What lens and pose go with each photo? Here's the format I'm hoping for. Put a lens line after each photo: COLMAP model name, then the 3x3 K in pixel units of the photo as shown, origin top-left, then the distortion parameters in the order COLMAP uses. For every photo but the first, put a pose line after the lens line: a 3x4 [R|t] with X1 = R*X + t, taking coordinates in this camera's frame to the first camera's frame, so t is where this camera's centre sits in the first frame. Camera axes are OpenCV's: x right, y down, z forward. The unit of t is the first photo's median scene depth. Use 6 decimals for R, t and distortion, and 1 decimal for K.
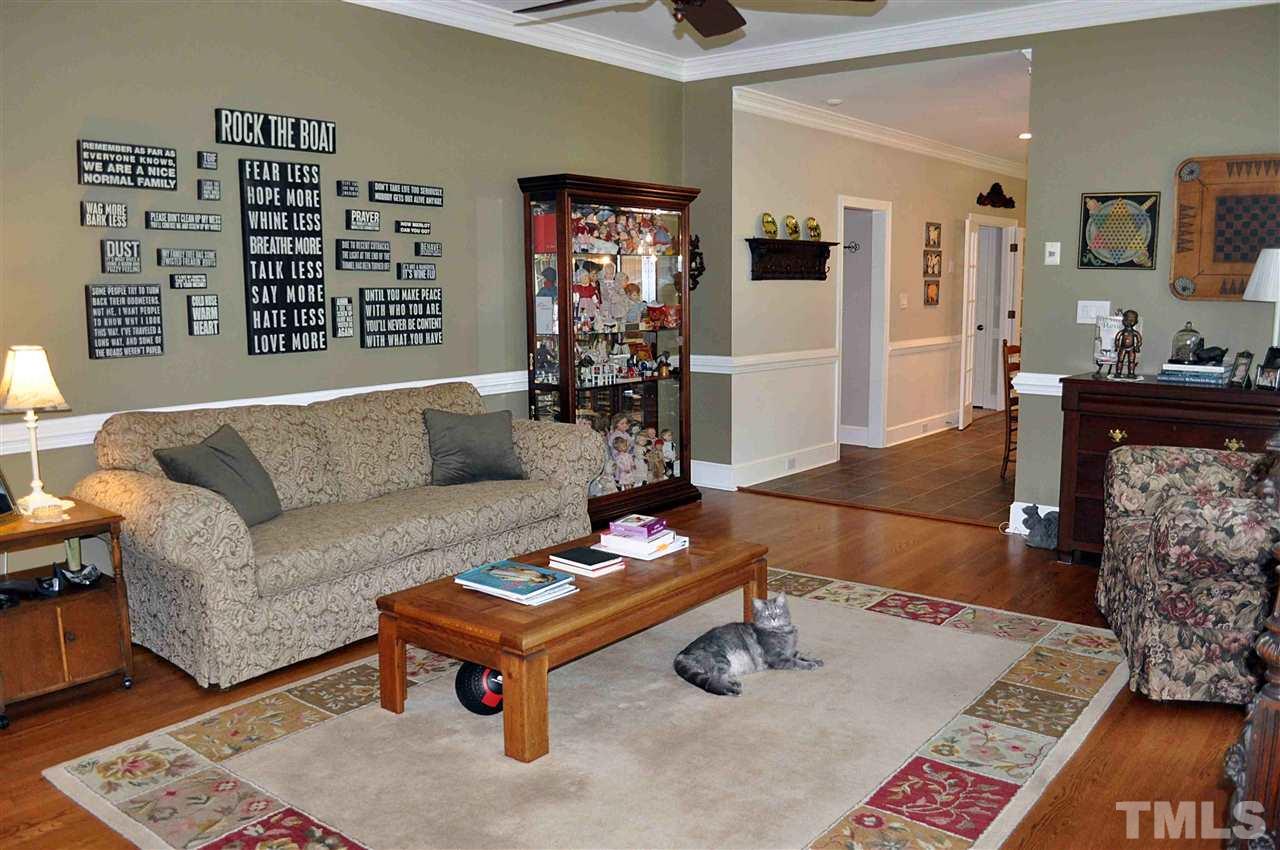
lens RADIAL K [[1020.4, 0, 653.9], [0, 1020.4, 427.6], [0, 0, 1]] dist [-0.083605, 0.008751]
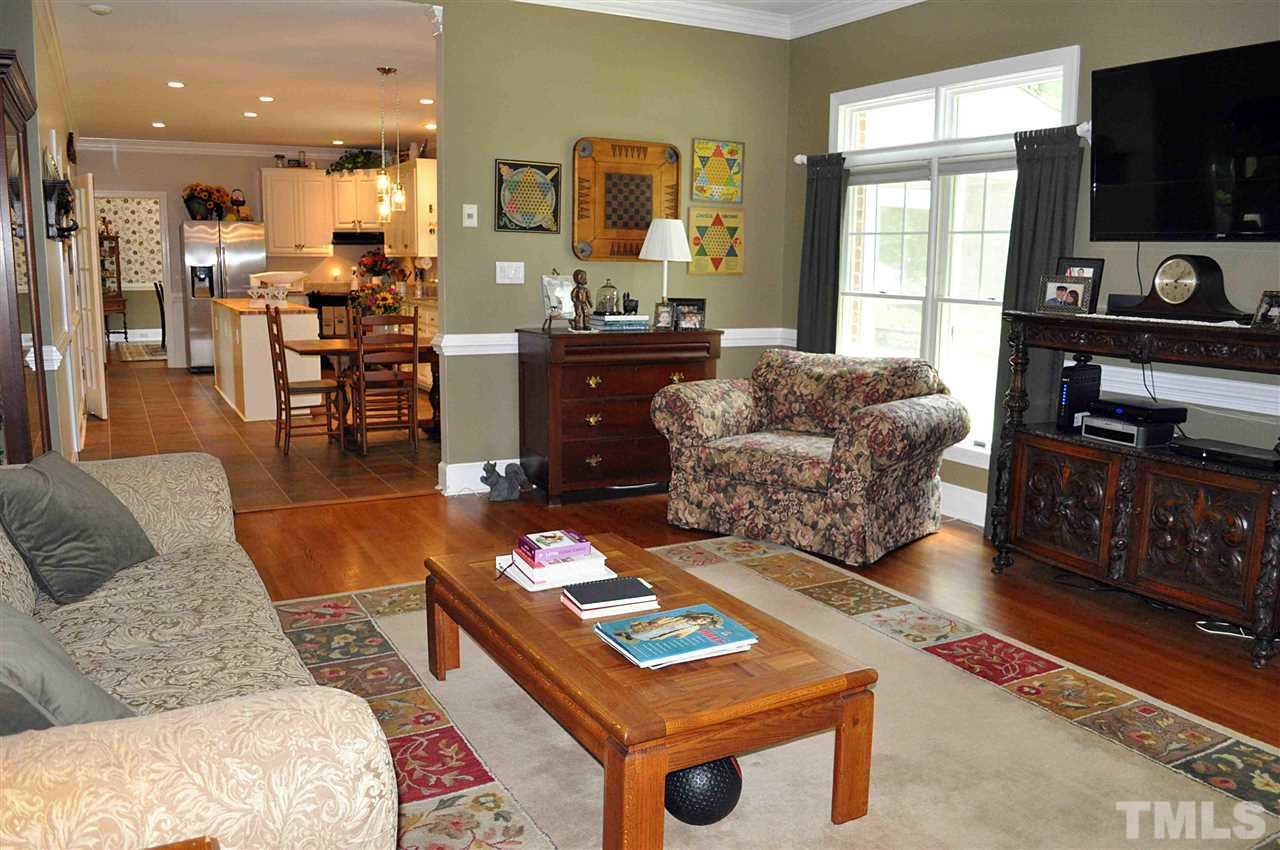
lens RADIAL K [[1002.5, 0, 640.0], [0, 1002.5, 425.0], [0, 0, 1]] dist [-0.077072, -0.000408]
pose [[0.396318, -0.140351, 0.907322, -0.573830], [0.114635, 0.988078, 0.102770, -0.056717], [-0.910928, 0.063281, 0.407682, 0.528640]]
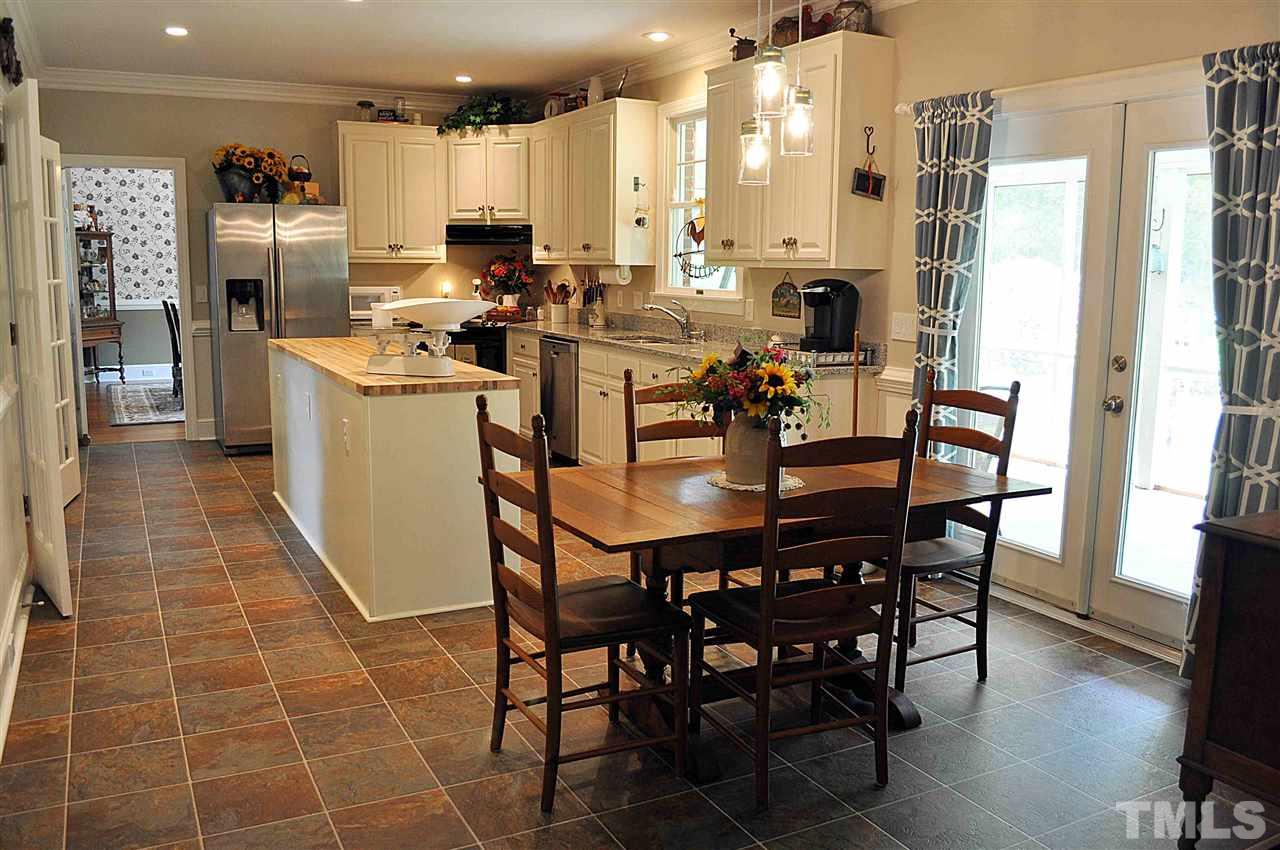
lens RADIAL K [[1070.4, 0, 654.0], [0, 1070.4, 429.6], [0, 0, 1]] dist [-0.082098, 0.014935]
pose [[0.412206, -0.130201, 0.901740, 0.050923], [0.113556, 0.989361, 0.090944, -0.167909], [-0.903986, 0.064910, 0.422605, 1.263712]]
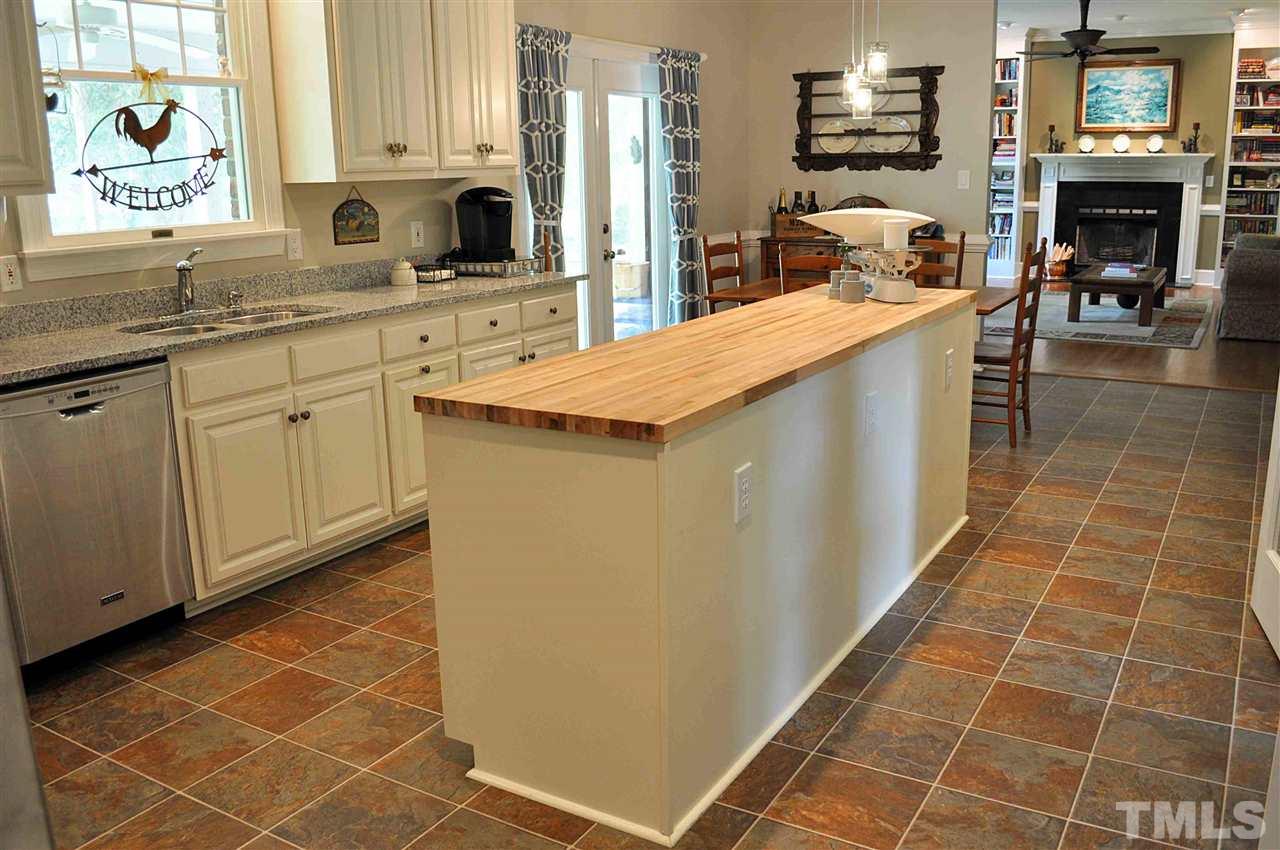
lens RADIAL K [[1070.4, 0, 654.0], [0, 1070.4, 429.6], [0, 0, 1]] dist [-0.082098, 0.014935]
pose [[-0.990378, 0.053377, -0.127678, 1.136426], [0.001641, 0.927085, 0.374847, -0.379382], [0.138377, 0.371031, -0.918253, 2.675451]]
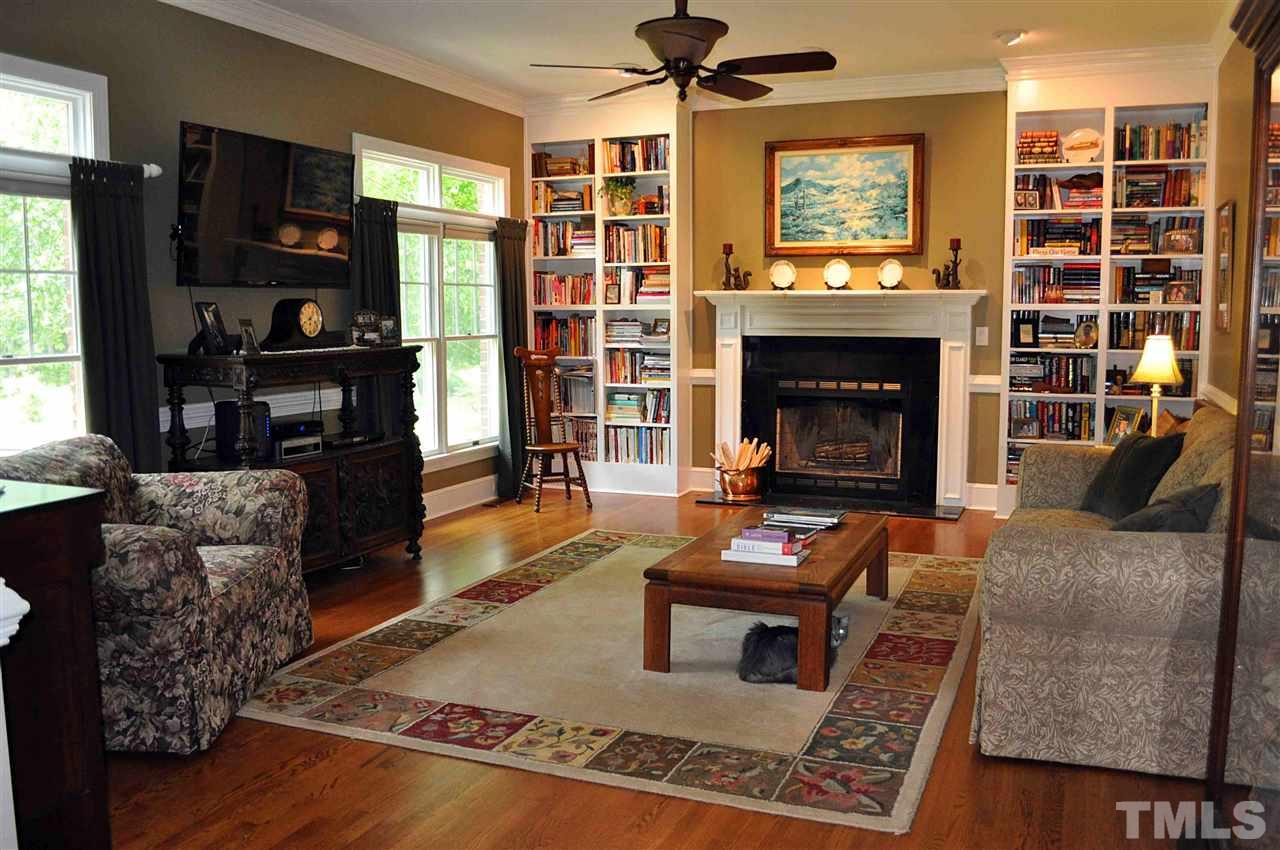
lens RADIAL K [[1070.4, 0, 654.0], [0, 1070.4, 429.6], [0, 0, 1]] dist [-0.082098, 0.014935]
pose [[-0.960064, 0.038158, -0.277165, 0.319788], [-0.032884, 0.968399, 0.247228, -0.217999], [0.277840, 0.246469, -0.928471, 1.625040]]
